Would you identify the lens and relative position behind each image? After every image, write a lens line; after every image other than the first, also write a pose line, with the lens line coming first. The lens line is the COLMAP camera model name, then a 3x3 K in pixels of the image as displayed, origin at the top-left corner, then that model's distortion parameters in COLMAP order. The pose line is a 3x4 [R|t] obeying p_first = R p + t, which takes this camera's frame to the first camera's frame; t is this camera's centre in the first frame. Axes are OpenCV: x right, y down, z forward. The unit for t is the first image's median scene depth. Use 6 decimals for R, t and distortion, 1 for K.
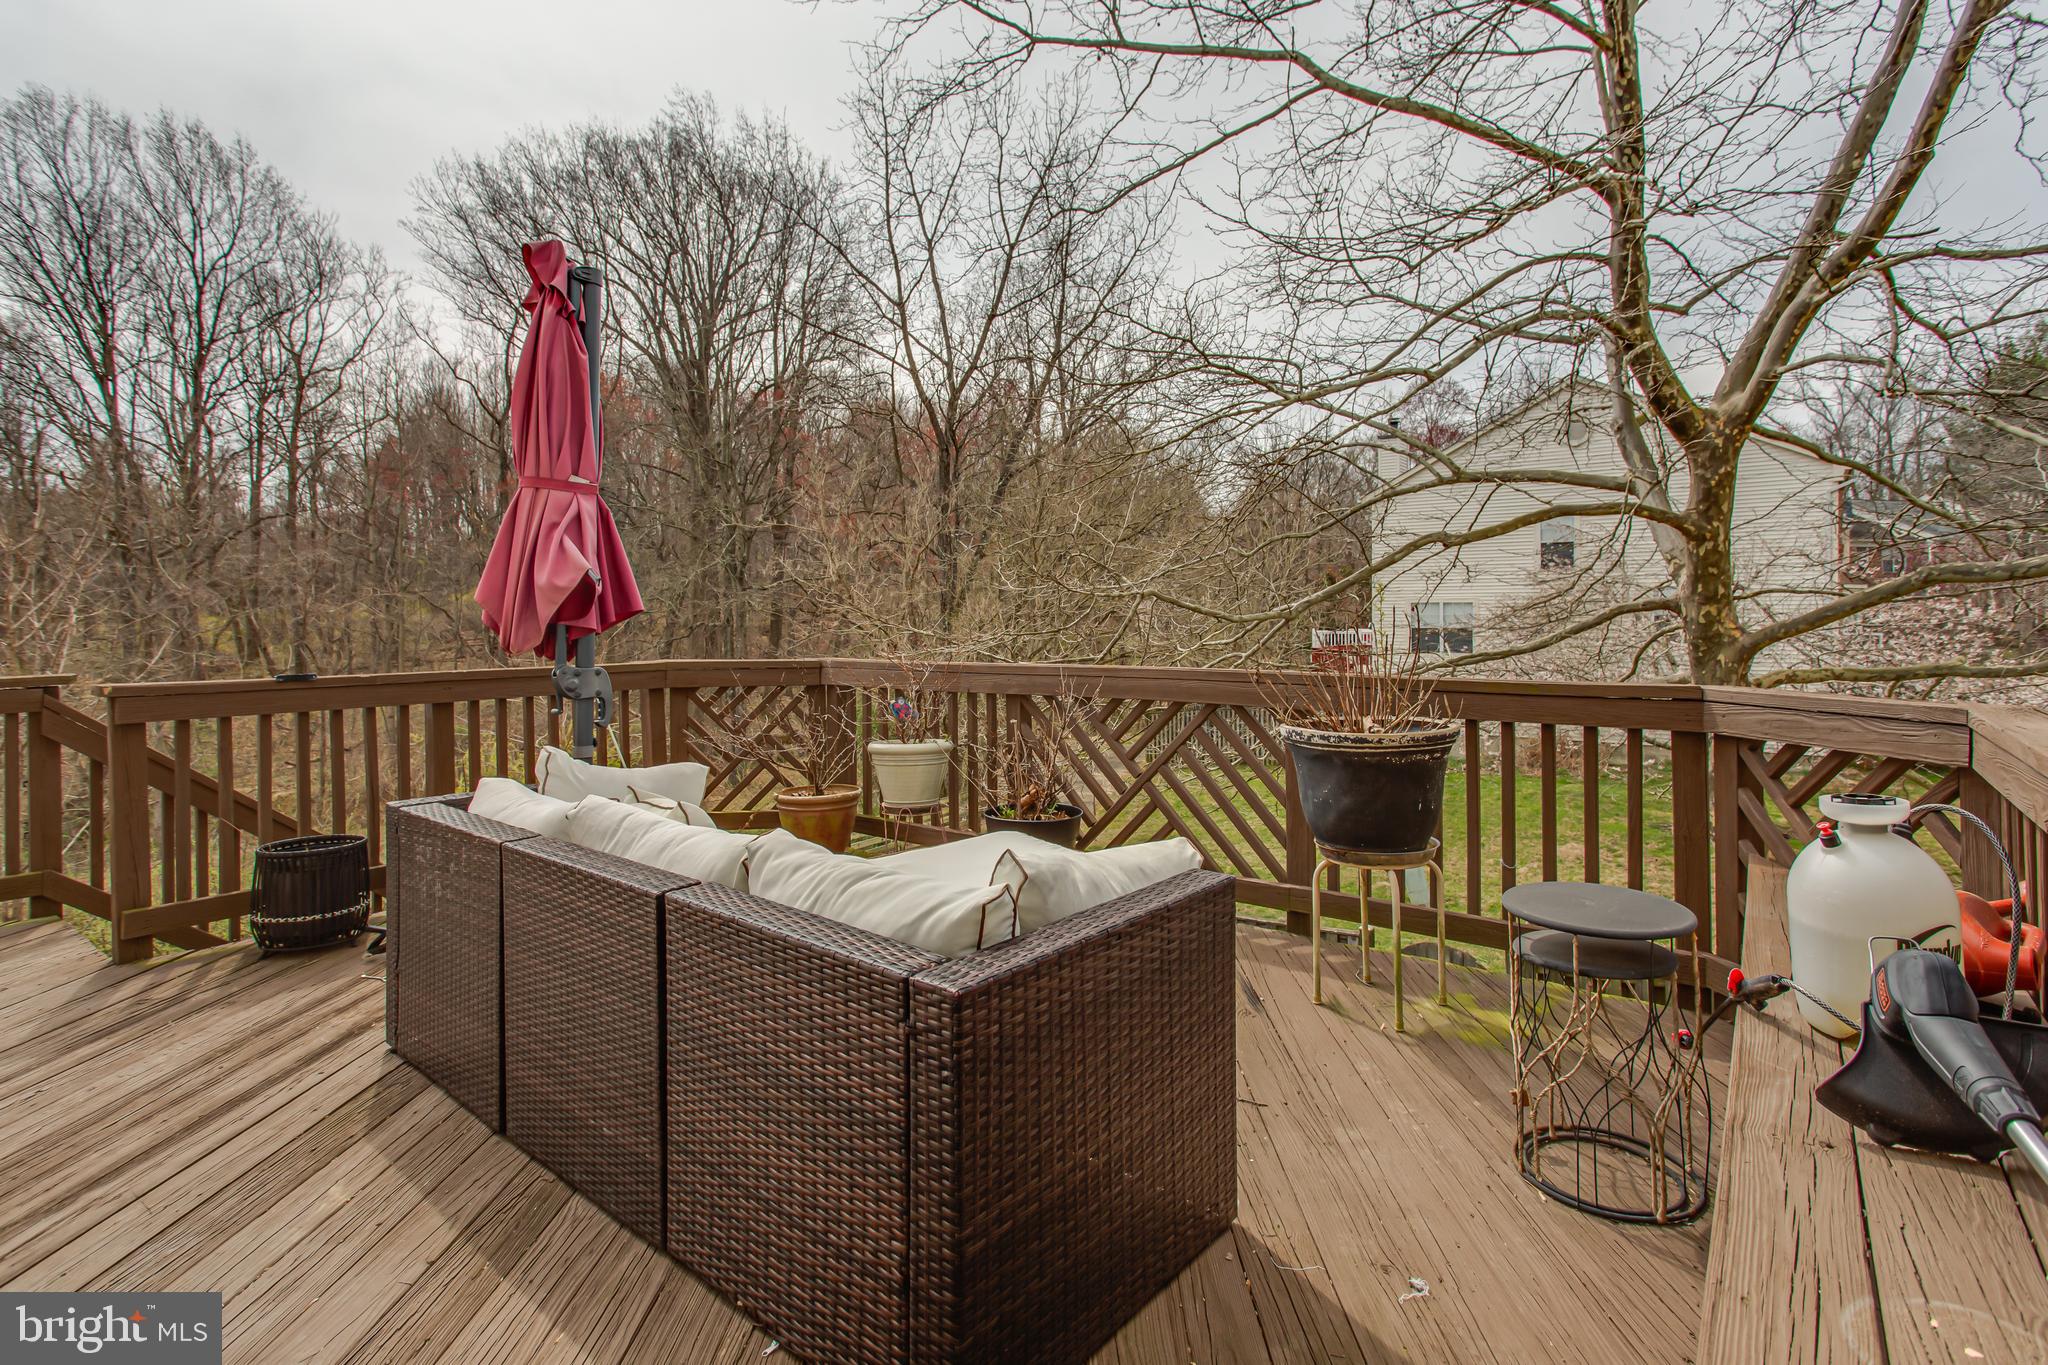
lens RADIAL K [[985.7, 0, 1102.0], [0, 985.7, 609.2], [0, 0, 1]] dist [0.001728, 0.000417]
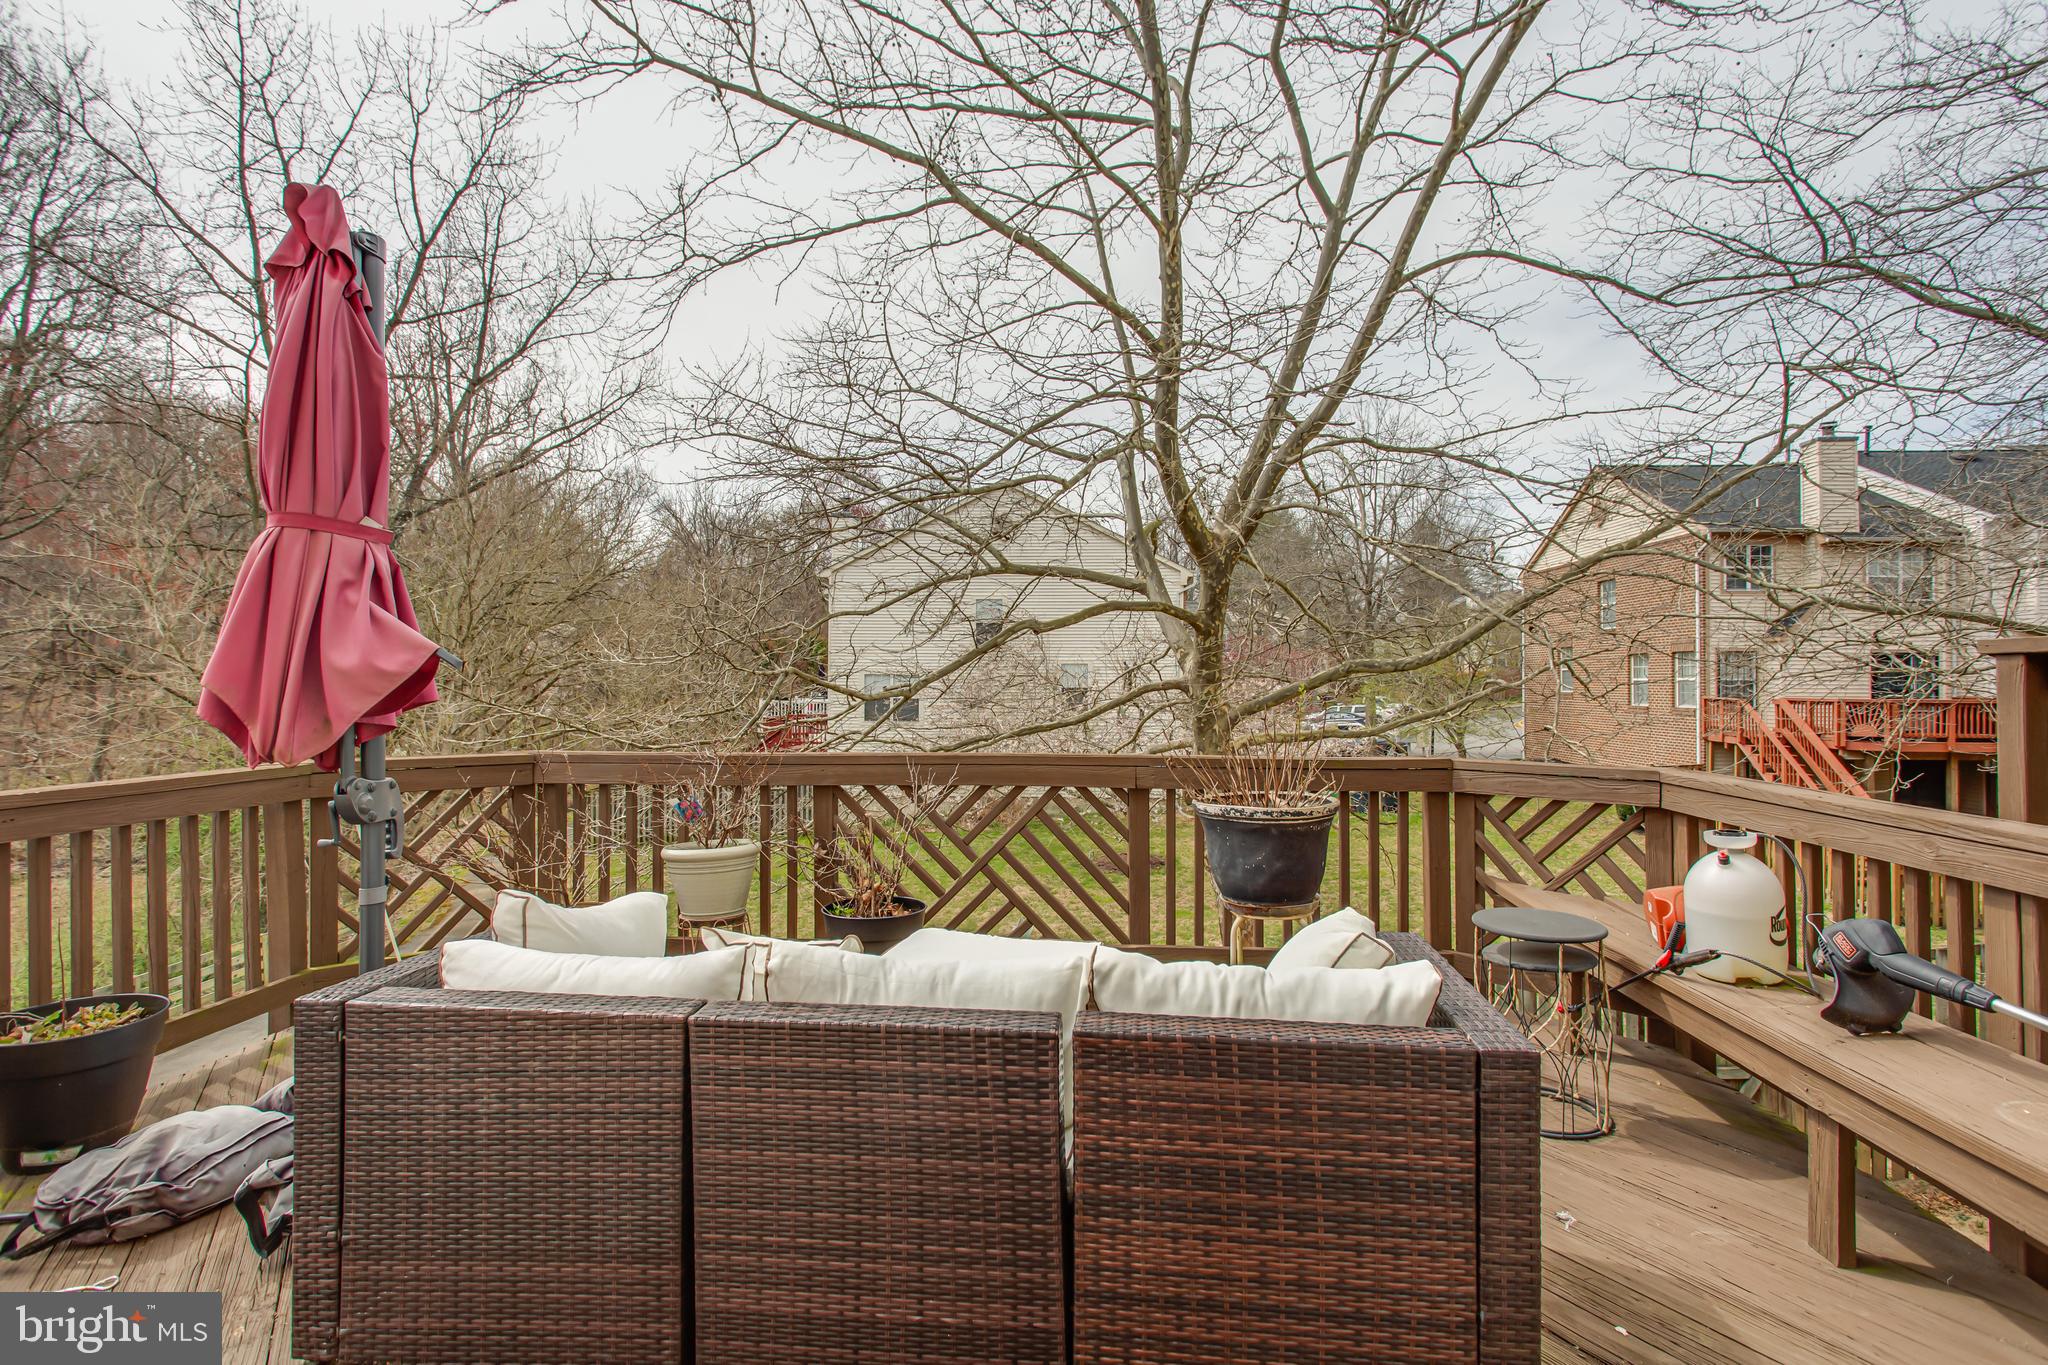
lens RADIAL K [[973.3, 0, 1033.8], [0, 973.3, 660.1], [0, 0, 1]] dist [0.002965, 0.000510]
pose [[0.842953, 0.020579, 0.537594, -0.371677], [-0.012417, 0.999746, -0.018801, -0.016297], [-0.537845, 0.009173, 0.842994, 0.092429]]
